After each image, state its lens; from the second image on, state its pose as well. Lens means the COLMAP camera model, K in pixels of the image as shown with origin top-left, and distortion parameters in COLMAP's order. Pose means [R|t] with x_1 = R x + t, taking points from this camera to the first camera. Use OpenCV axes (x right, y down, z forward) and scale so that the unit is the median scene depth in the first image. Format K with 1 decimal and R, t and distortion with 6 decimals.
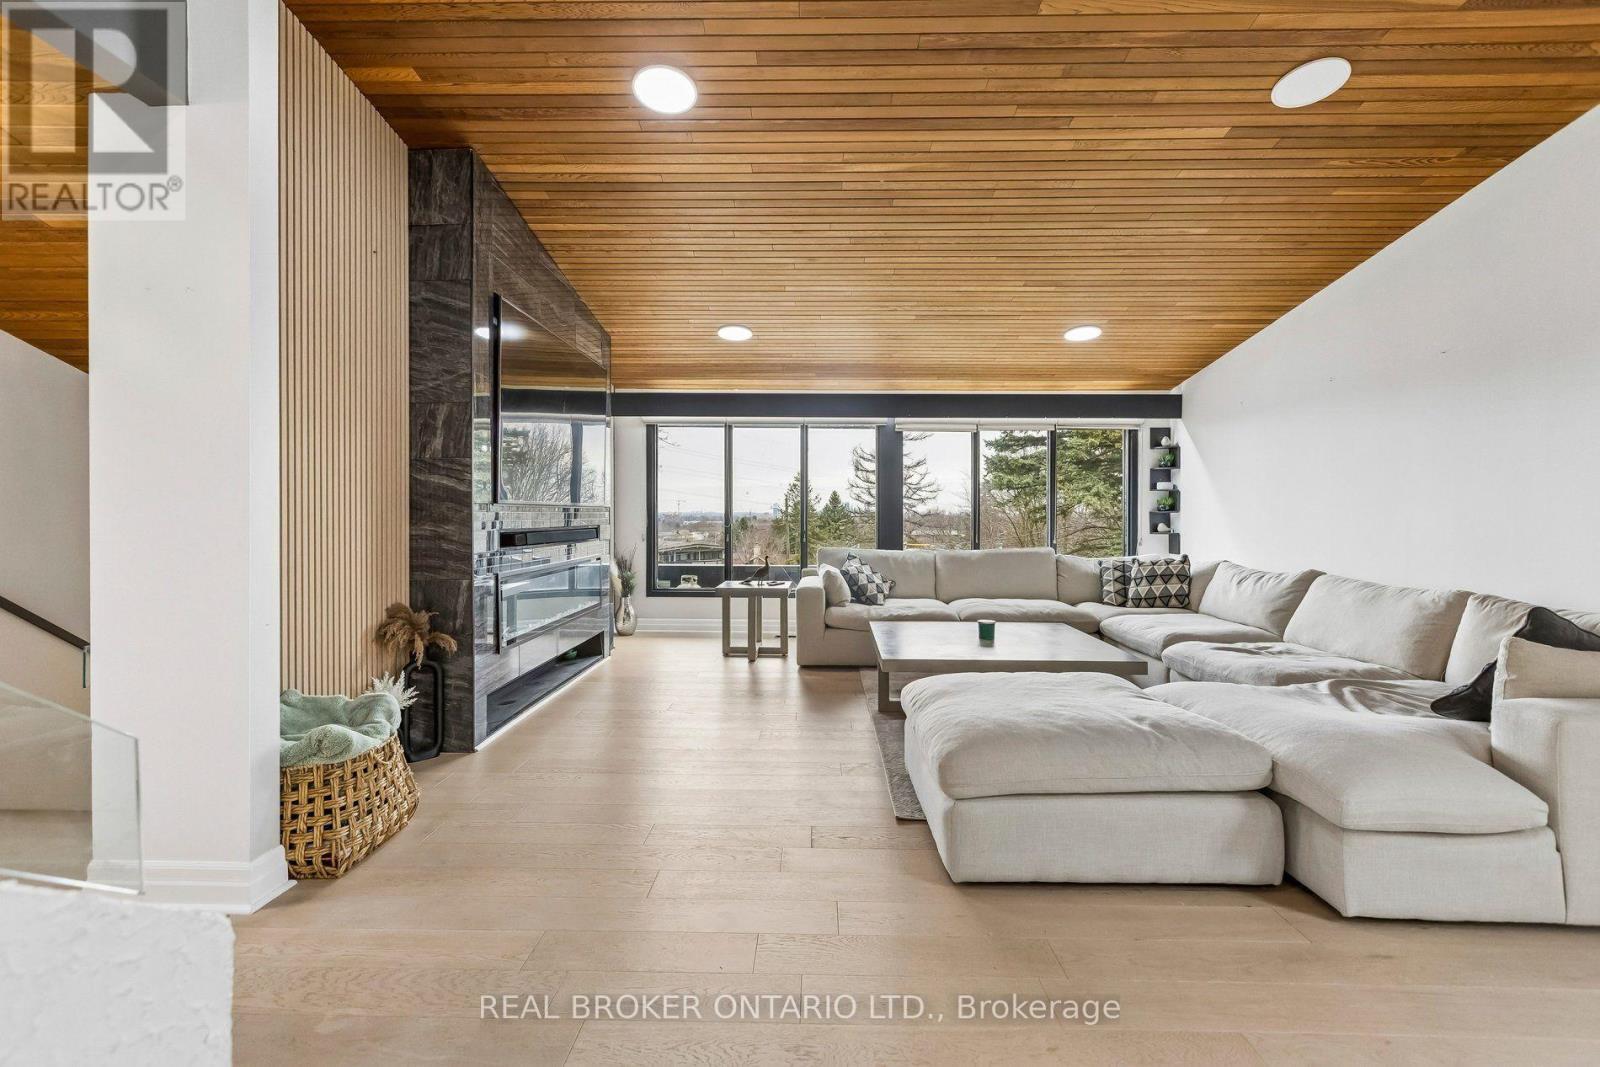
lens RADIAL K [[719.2, 0, 794.7], [0, 719.2, 518.9], [0, 0, 1]] dist [0.001902, 0.000391]
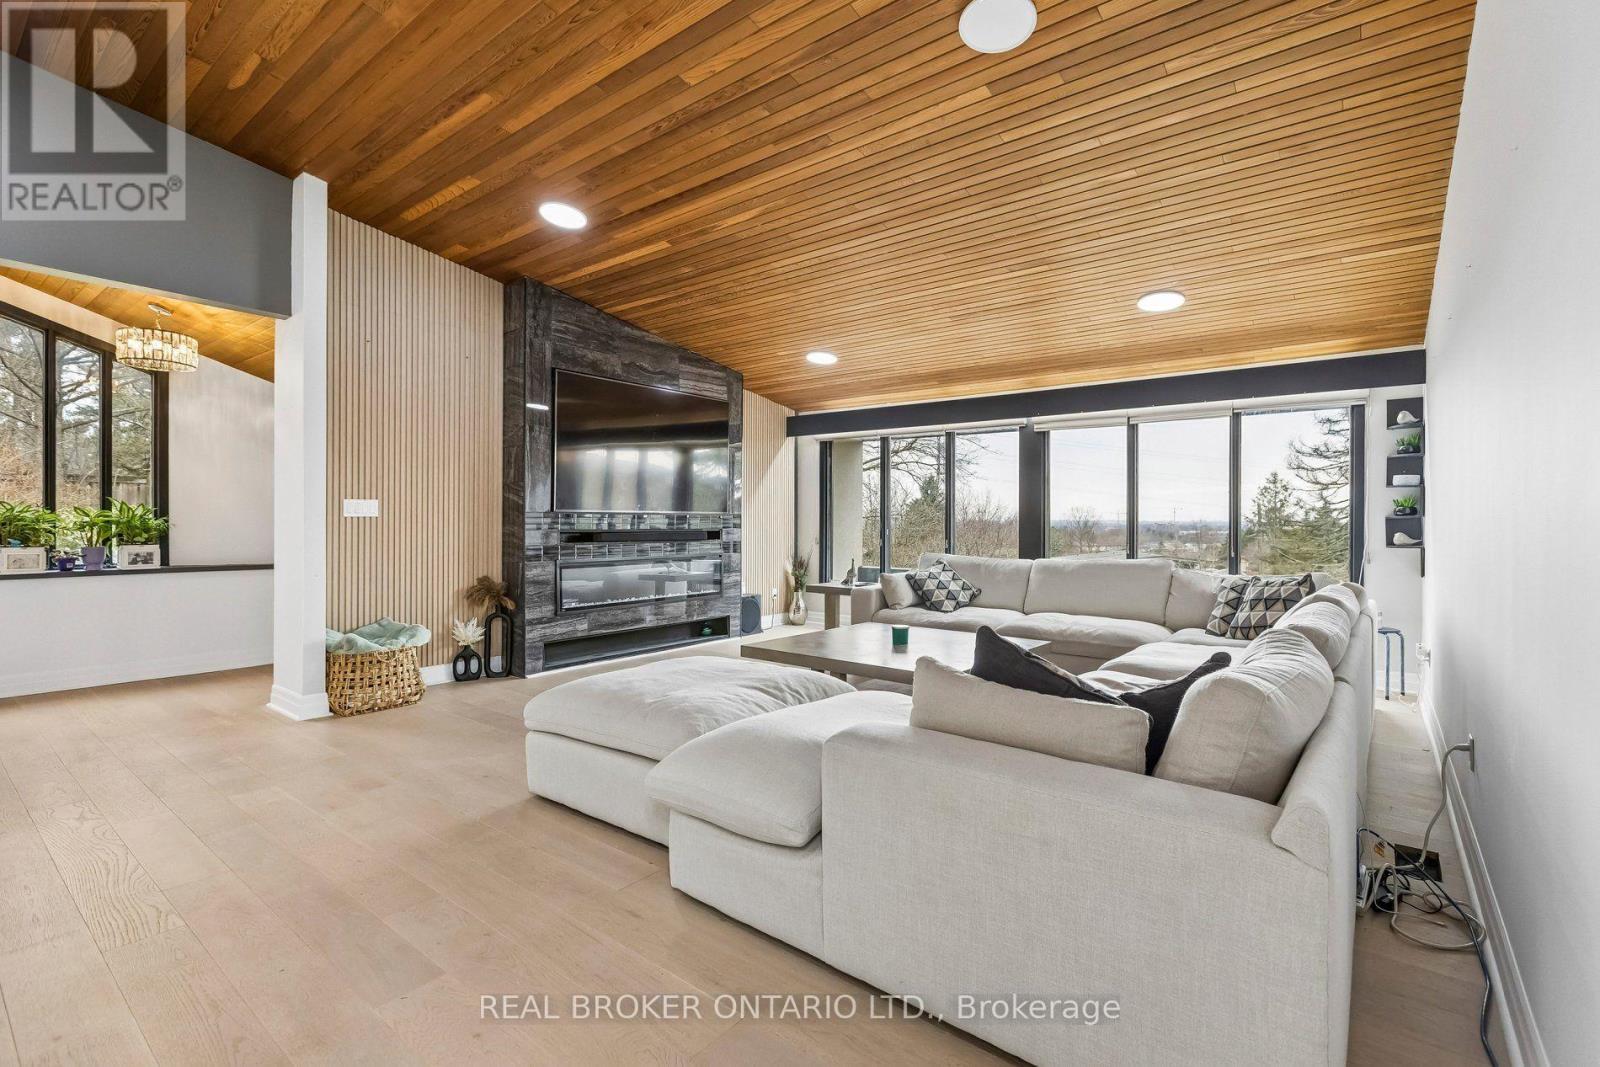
lens RADIAL K [[719.2, 0, 797.6], [0, 719.2, 519.2], [0, 0, 1]] dist [0.001902, 0.000391]
pose [[0.801219, -0.002530, -0.598365, 0.543967], [-0.004792, 0.999932, -0.010644, 0.004074], [0.598351, 0.011395, 0.801153, 0.084317]]
